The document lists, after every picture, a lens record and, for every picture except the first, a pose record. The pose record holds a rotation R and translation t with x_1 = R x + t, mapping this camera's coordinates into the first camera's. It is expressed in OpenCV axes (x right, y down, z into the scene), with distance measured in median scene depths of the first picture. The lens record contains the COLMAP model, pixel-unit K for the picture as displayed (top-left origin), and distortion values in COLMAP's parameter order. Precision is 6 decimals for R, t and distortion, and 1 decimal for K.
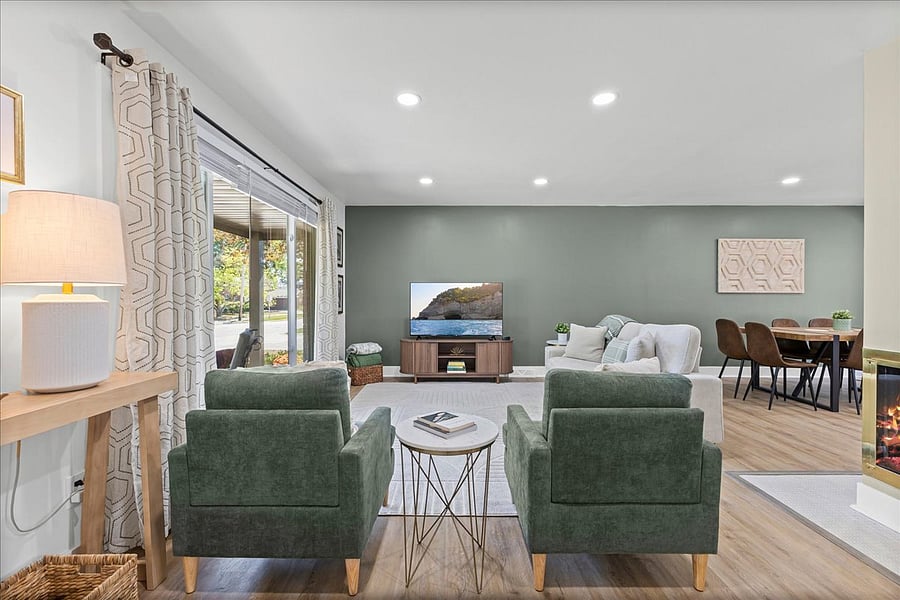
lens RADIAL K [[393.0, 0, 450.0], [0, 393.0, 300.0], [0, 0, 1]] dist [0.002034, 0.000286]
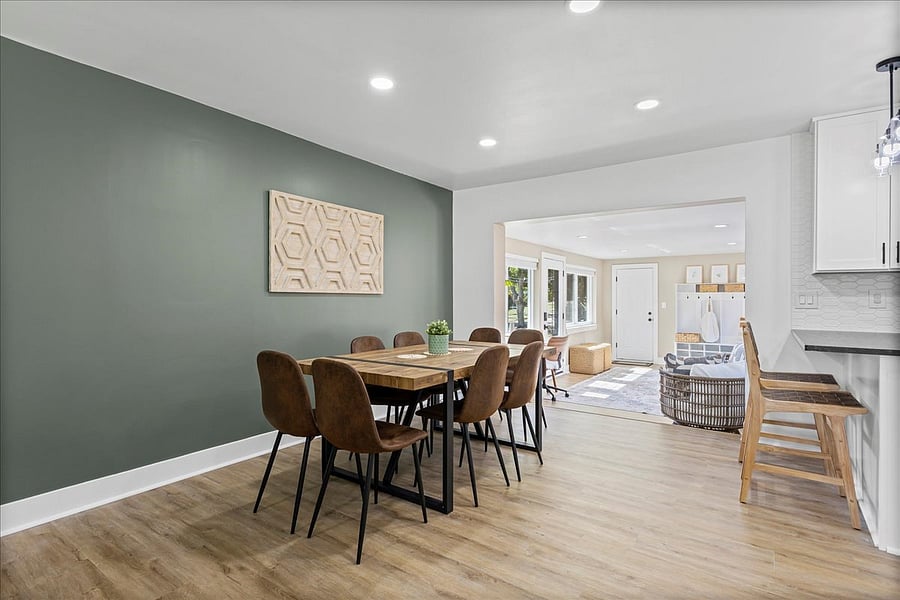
lens RADIAL K [[446.0, 0, 446.5], [0, 446.0, 298.1], [0, 0, 1]] dist [-0.001831, -0.000312]
pose [[0.593142, 0.003433, 0.805091, 0.337646], [0.002131, 0.999981, -0.005834, -0.005728], [-0.805095, 0.005176, 0.593123, 0.449235]]
